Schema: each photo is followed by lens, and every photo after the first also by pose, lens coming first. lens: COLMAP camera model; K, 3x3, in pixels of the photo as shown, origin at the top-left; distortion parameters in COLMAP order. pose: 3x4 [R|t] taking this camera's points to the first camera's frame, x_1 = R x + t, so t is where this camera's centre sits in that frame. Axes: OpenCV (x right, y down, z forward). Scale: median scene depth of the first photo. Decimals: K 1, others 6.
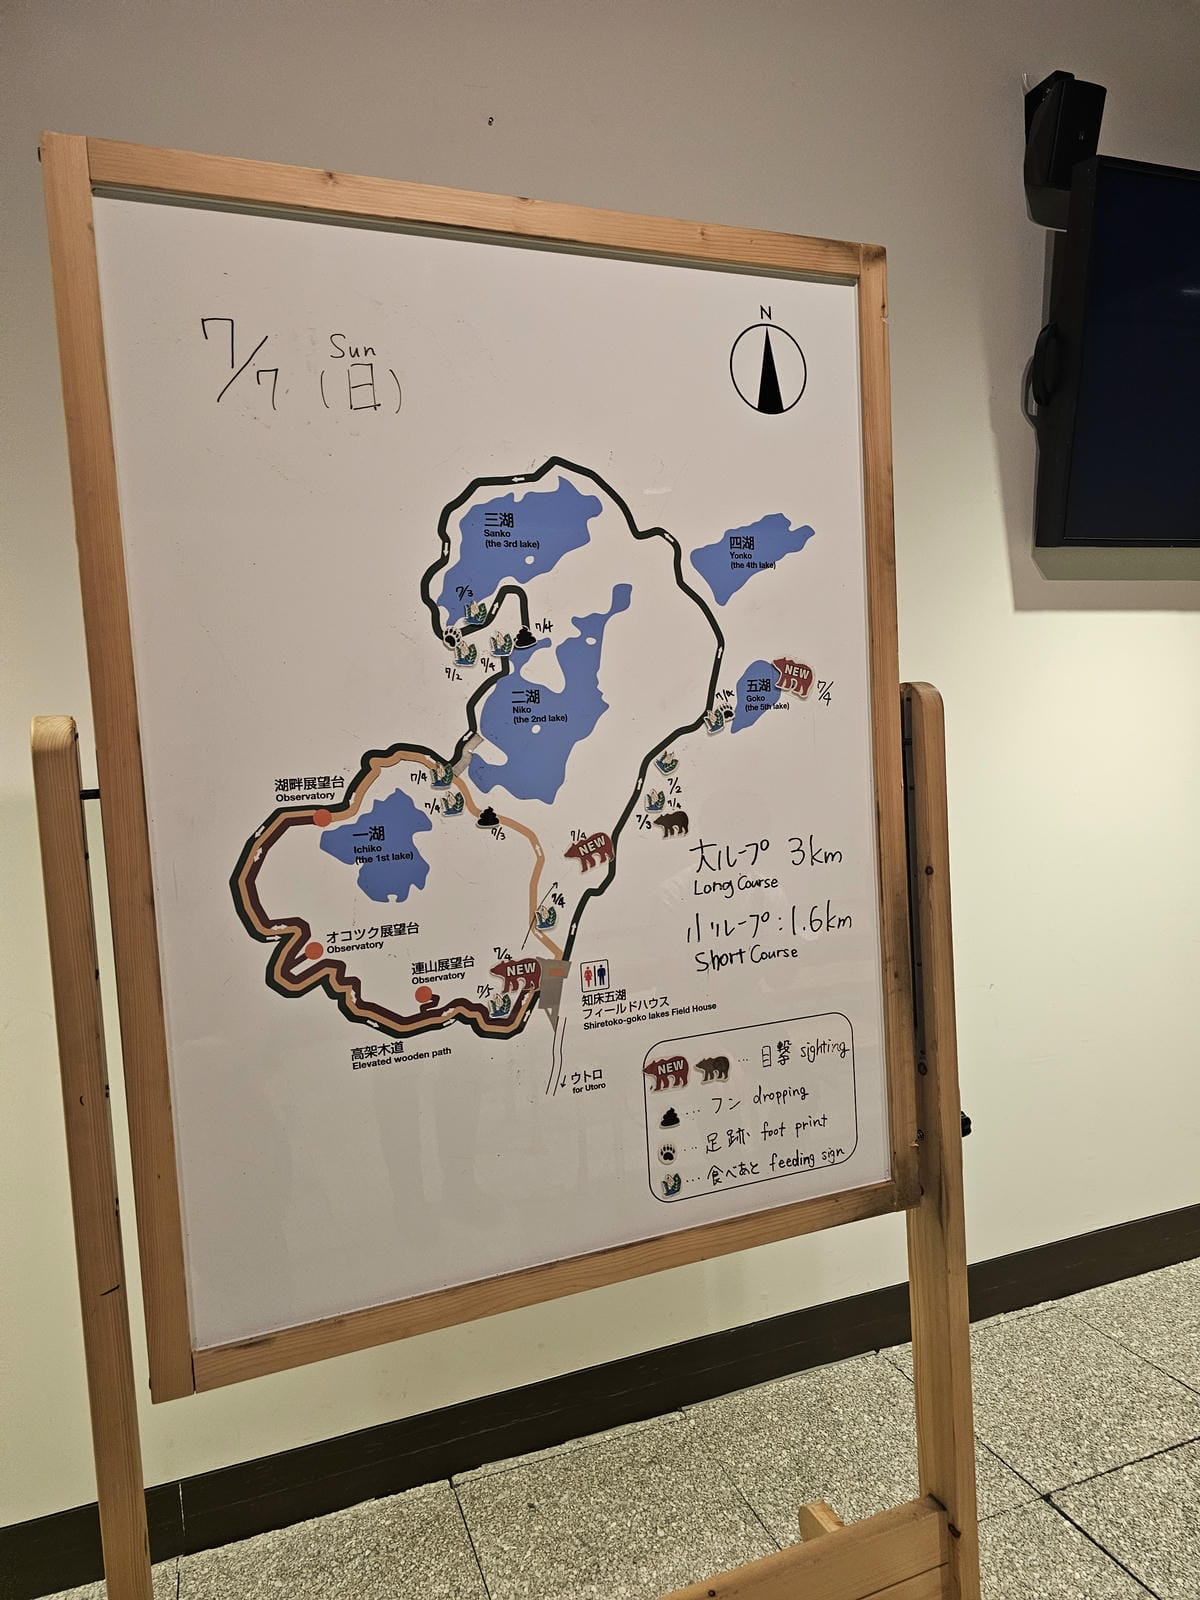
lens RADIAL K [[1091.1, 0, 596.4], [0, 1091.1, 792.4], [0, 0, 1]] dist [0.063456, -0.058853]
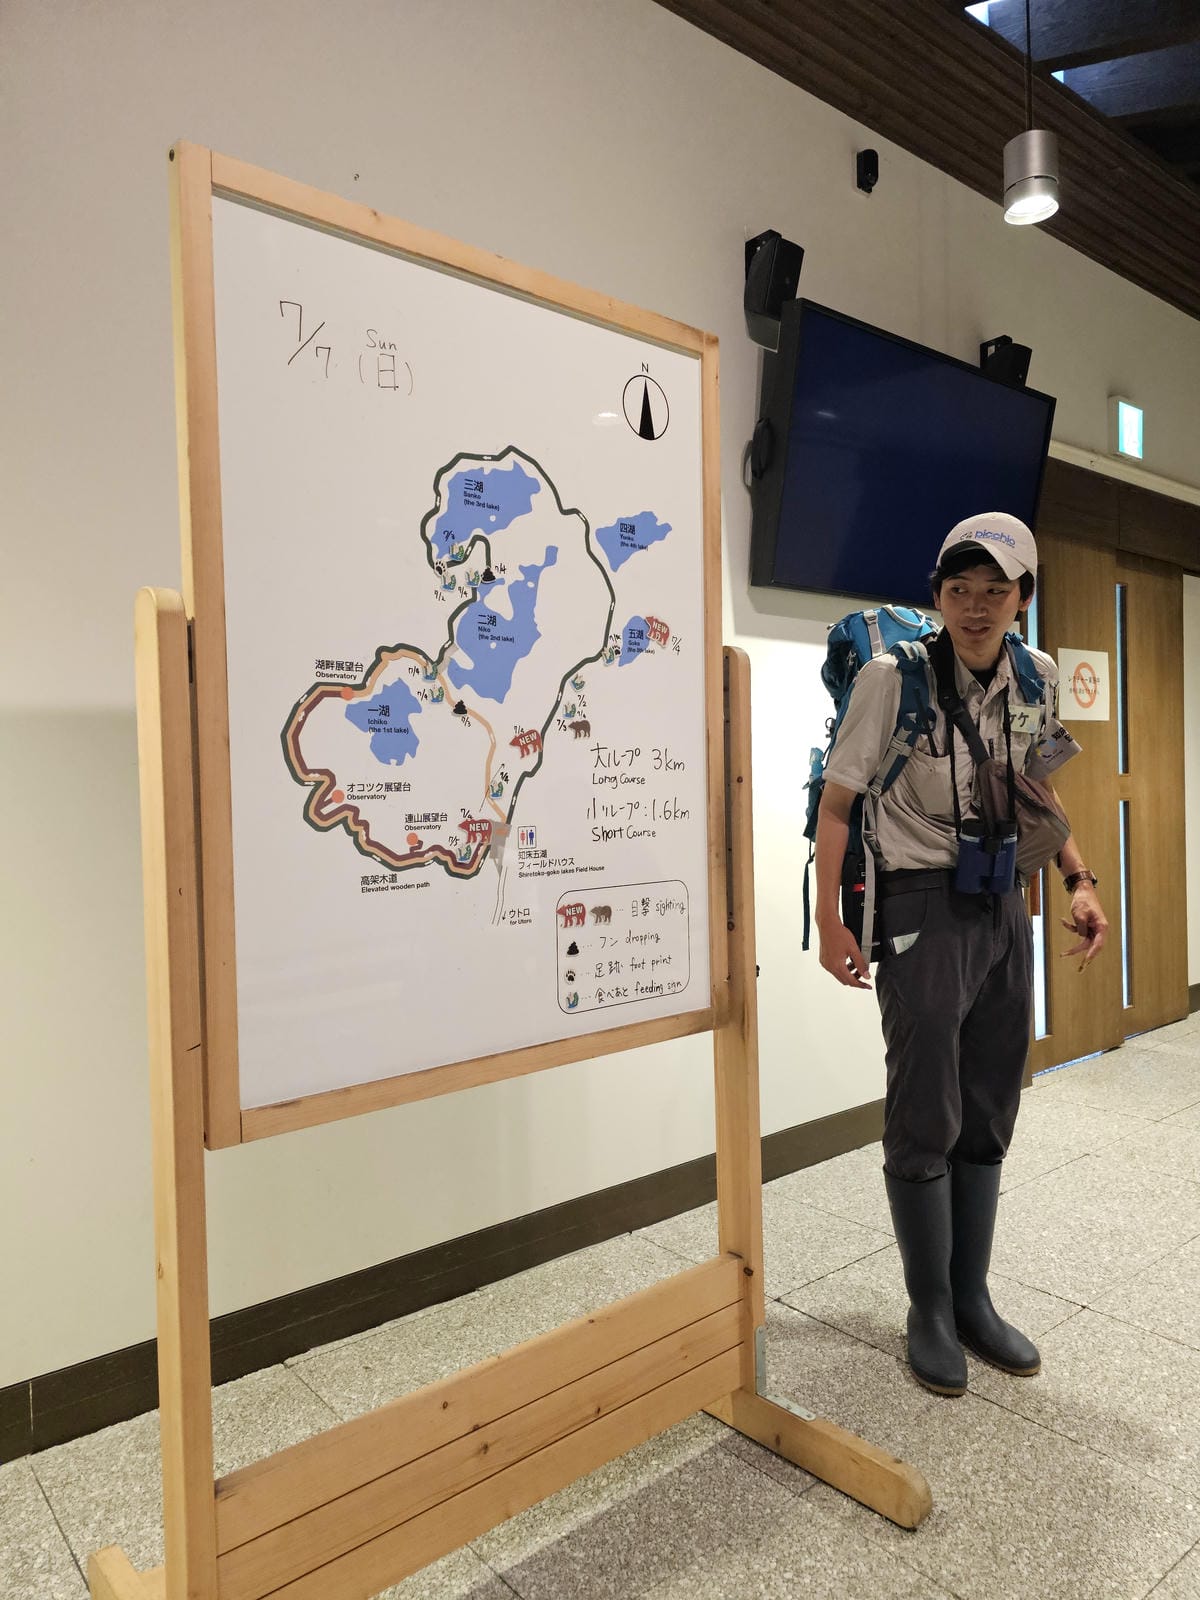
lens RADIAL K [[1091.1, 0, 601.3], [0, 1091.1, 788.3], [0, 0, 1]] dist [0.063456, -0.058853]
pose [[0.946318, 0.034812, 0.321358, -0.331451], [-0.016039, 0.998016, -0.060881, 0.182340], [-0.322839, 0.052459, 0.944999, -0.268531]]
